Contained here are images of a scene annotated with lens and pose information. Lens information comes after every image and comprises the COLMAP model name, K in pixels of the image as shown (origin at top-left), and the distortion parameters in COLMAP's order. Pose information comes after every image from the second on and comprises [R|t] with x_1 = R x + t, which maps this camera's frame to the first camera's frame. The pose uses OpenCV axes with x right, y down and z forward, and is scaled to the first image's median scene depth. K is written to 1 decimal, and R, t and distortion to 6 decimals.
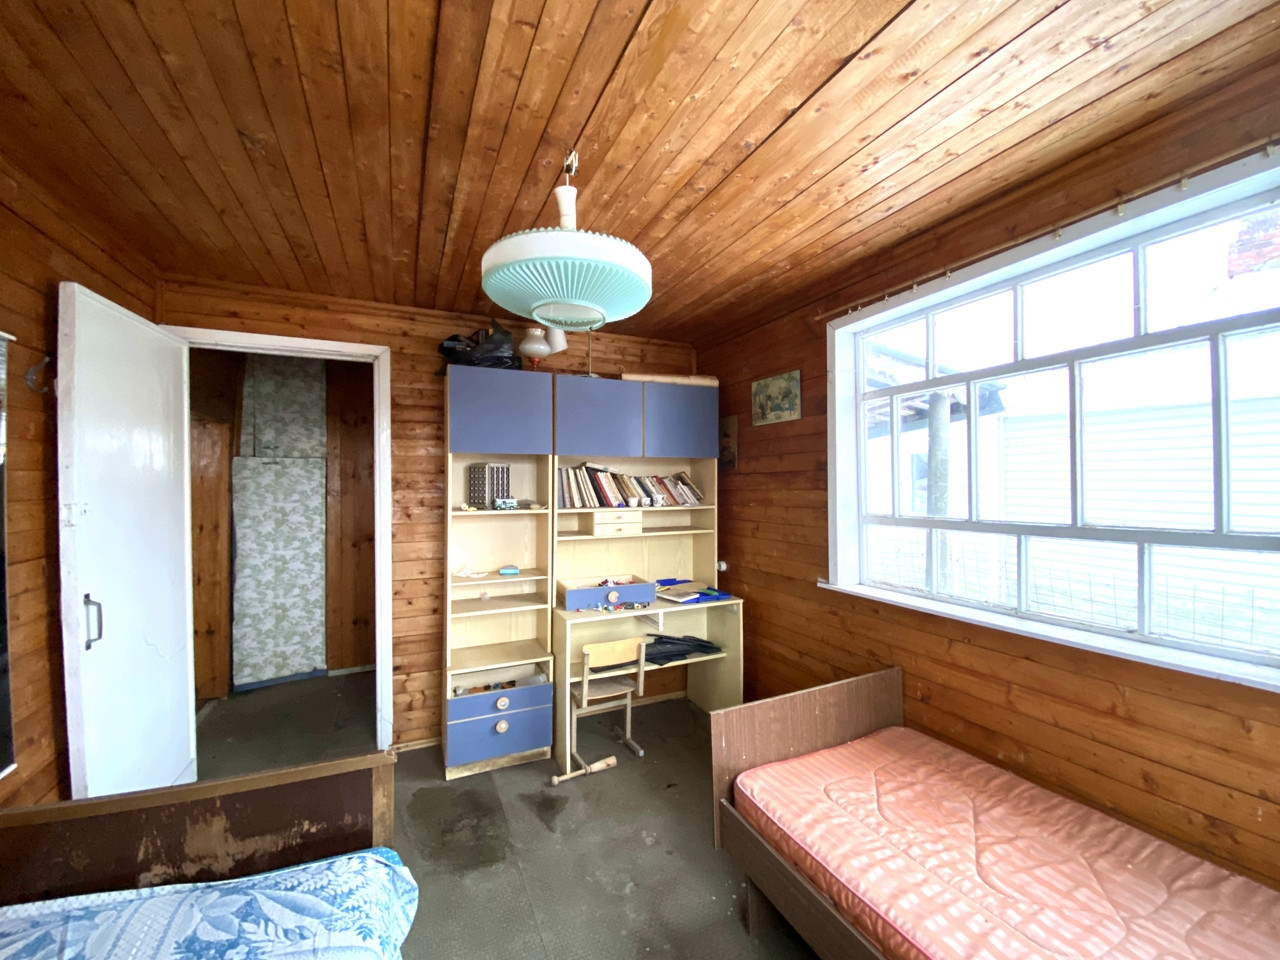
lens RADIAL K [[512.4, 0, 632.3], [0, 512.4, 477.7], [0, 0, 1]] dist [0.013047, -0.017732]
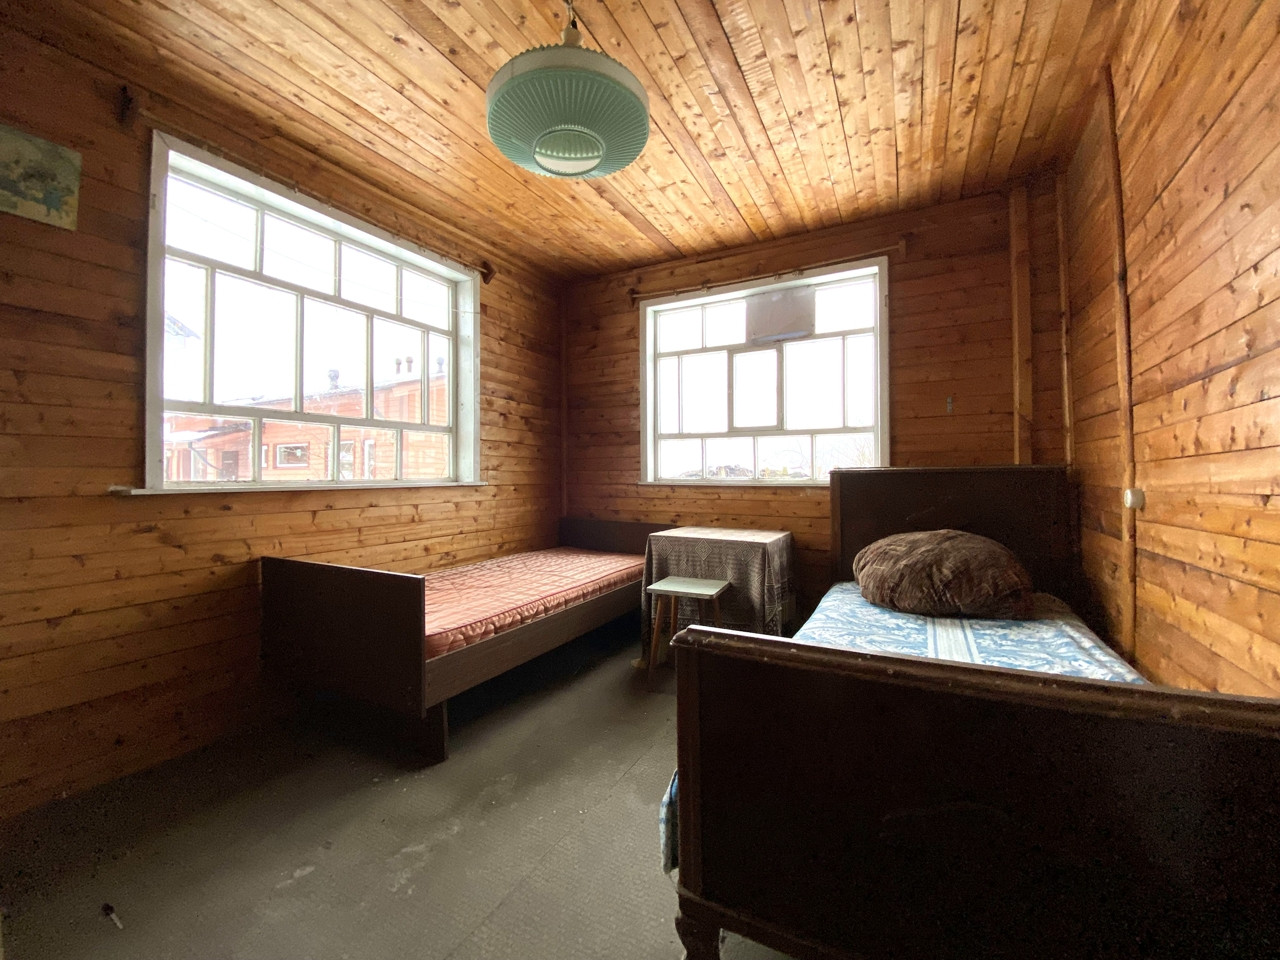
lens RADIAL K [[512.4, 0, 632.3], [0, 512.4, 477.7], [0, 0, 1]] dist [0.013047, -0.017732]
pose [[-0.598279, 0.008974, 0.801237, -0.583651], [-0.000305, 0.999935, -0.011427, 0.197927], [-0.801288, -0.007081, -0.598238, 0.877386]]
